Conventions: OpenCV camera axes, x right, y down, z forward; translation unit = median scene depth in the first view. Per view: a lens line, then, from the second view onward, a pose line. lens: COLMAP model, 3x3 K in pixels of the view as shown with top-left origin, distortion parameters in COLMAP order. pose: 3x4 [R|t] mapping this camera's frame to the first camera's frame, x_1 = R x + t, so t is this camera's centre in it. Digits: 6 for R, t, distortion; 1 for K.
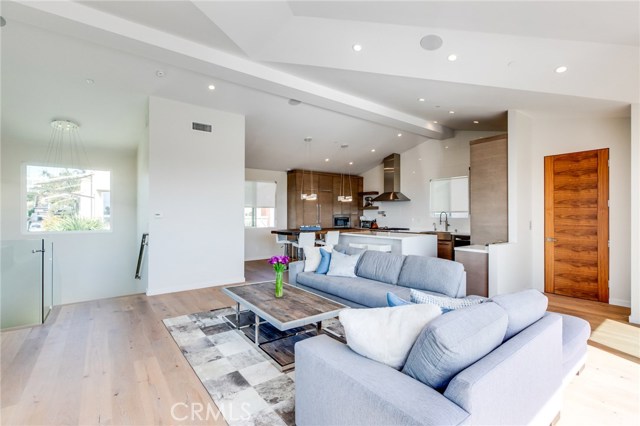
lens RADIAL K [[295.3, 0, 320.0], [0, 295.3, 213.0], [0, 0, 1]] dist [0.000789, 0.000234]
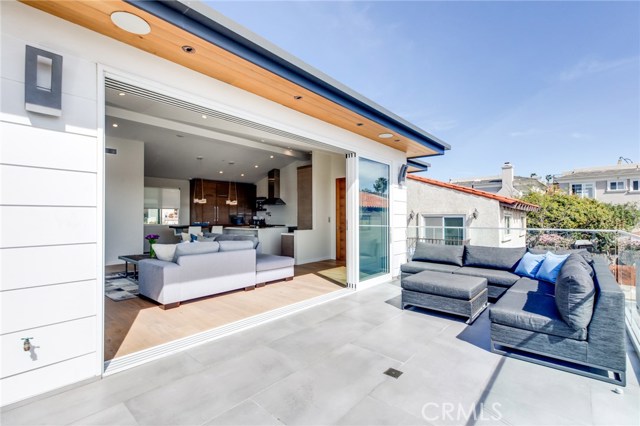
lens RADIAL K [[295.3, 0, 320.0], [0, 295.3, 213.0], [0, 0, 1]] dist [0.000789, 0.000234]
pose [[0.980050, 0.001506, 0.198747, 0.182079], [0.000948, 0.999924, -0.012252, 0.014504], [-0.198751, 0.012196, 0.979974, -0.339725]]
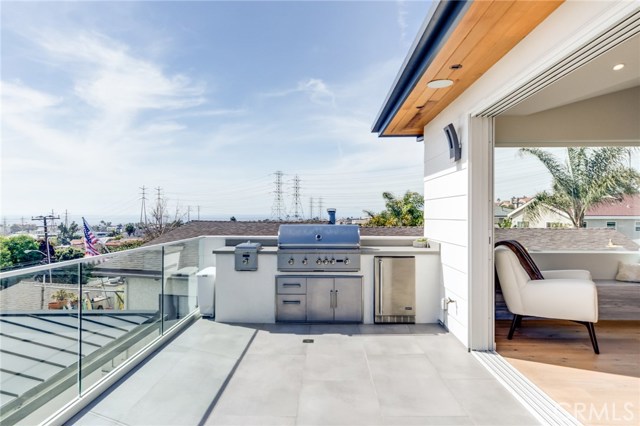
lens RADIAL K [[387.2, 0, 320.0], [0, 387.2, 213.0], [0, 0, 1]] dist [-0.001624, -0.000235]
pose [[-0.623891, -0.000030, -0.781512, 0.474561], [0.005630, 0.999974, -0.004533, -0.000751], [0.781491, -0.007228, -0.623874, 0.065688]]
